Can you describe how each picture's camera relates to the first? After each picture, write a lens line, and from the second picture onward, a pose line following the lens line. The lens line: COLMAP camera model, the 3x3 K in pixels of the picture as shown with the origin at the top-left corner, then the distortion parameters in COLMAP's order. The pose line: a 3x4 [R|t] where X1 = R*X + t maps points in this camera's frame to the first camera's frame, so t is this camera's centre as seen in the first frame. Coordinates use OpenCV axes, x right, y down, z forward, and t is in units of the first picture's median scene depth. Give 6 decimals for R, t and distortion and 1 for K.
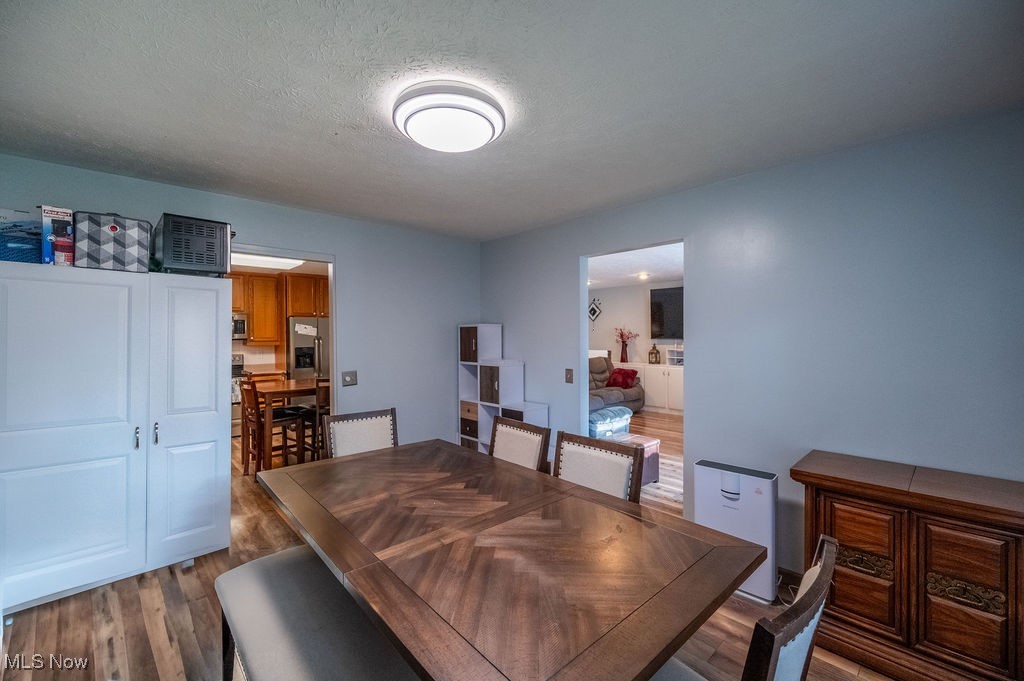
lens RADIAL K [[418.1, 0, 507.2], [0, 418.1, 334.7], [0, 0, 1]] dist [-0.000801, -0.000101]
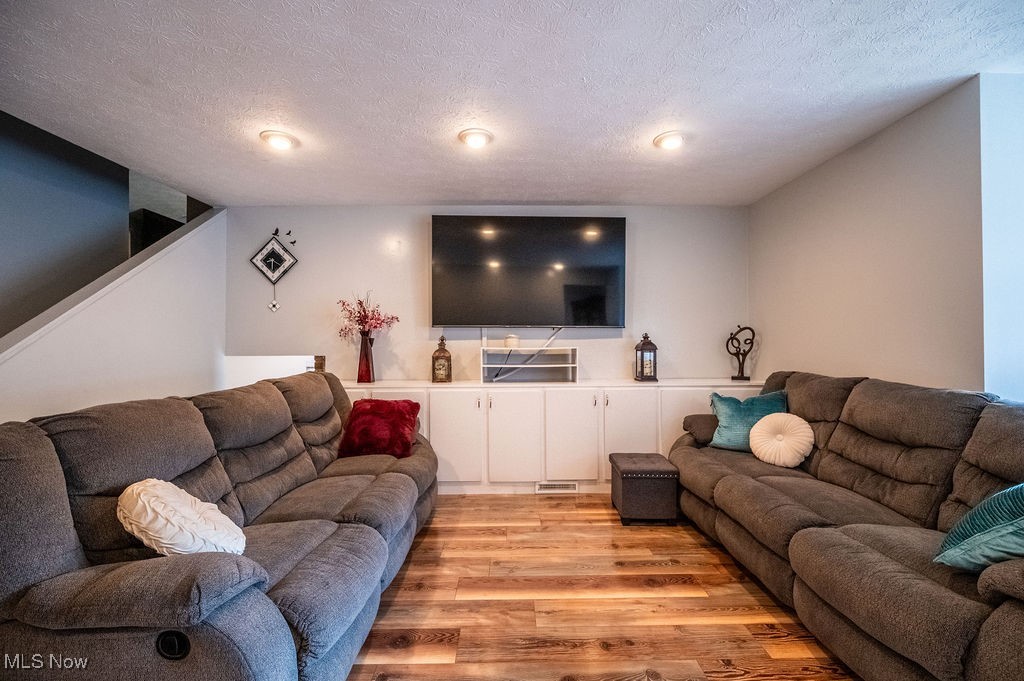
lens RADIAL K [[410.1, 0, 514.9], [0, 410.1, 339.9], [0, 0, 1]] dist [-0.009820, -0.000431]
pose [[0.664204, 0.012017, 0.747455, 0.076557], [0.000035, 0.999870, -0.016107, 0.031758], [-0.747551, 0.010724, 0.664118, 0.648129]]
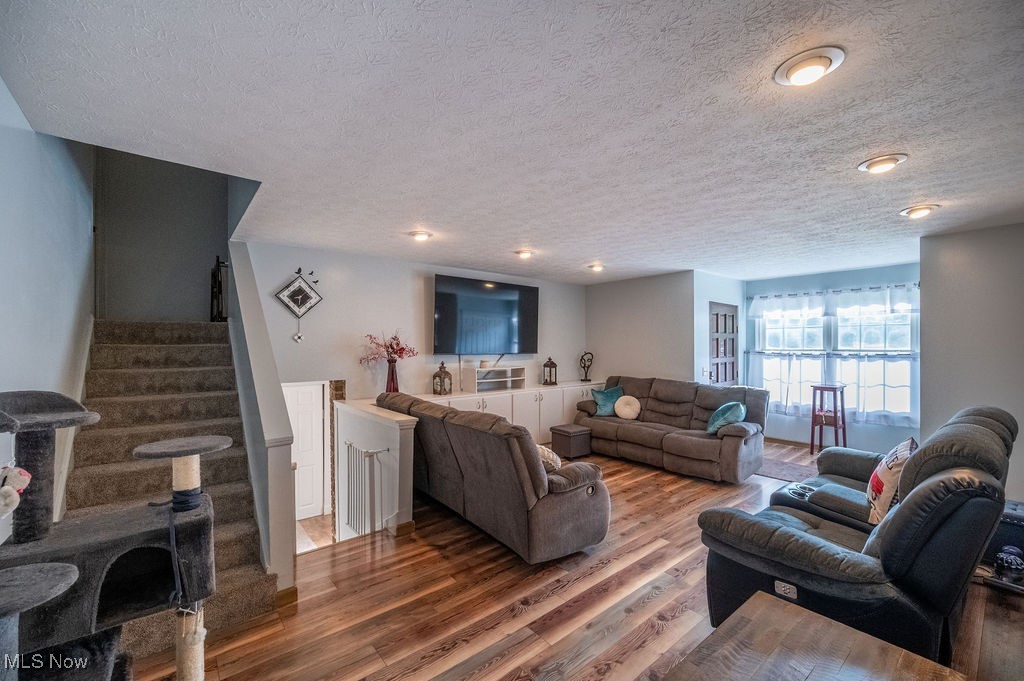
lens RADIAL K [[416.0, 0, 511.4], [0, 416.0, 343.2], [0, 0, 1]] dist [-0.004513, -0.000446]
pose [[0.054788, 0.012103, 0.998425, -0.259382], [0.007449, 0.999894, -0.012530, 0.002156], [-0.998470, 0.008124, 0.054692, 0.857403]]
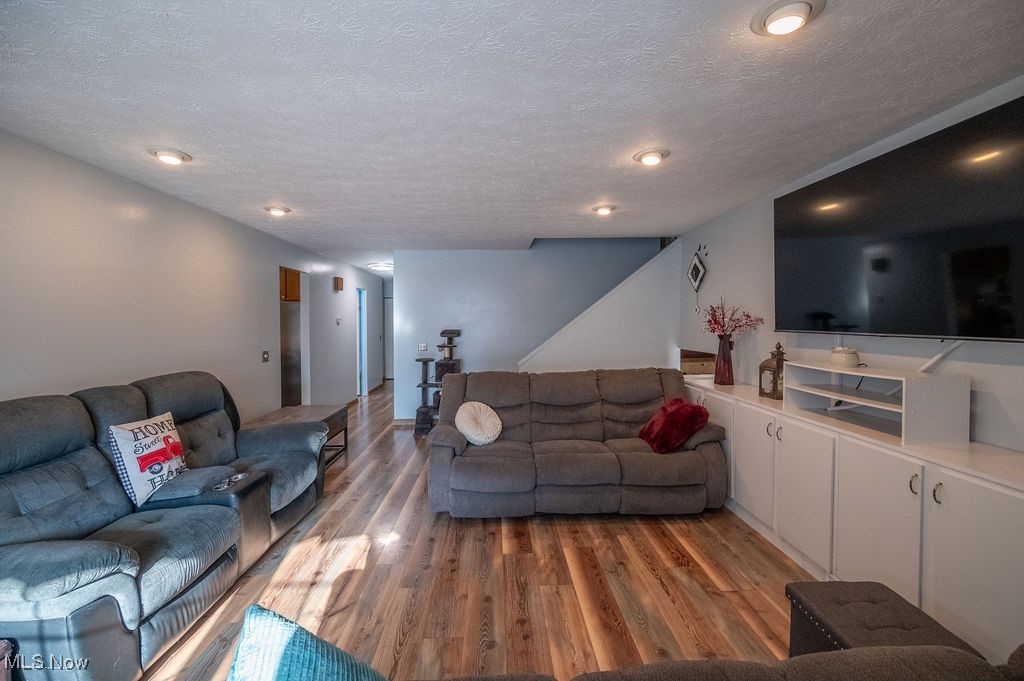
lens RADIAL K [[423.5, 0, 509.5], [0, 423.5, 320.0], [0, 0, 1]] dist [-0.000963, -0.000079]
pose [[0.758491, 0.000078, -0.651683, 0.414468], [0.001578, 0.999997, 0.001956, -0.000948], [0.651682, -0.002512, 0.758489, 0.554655]]
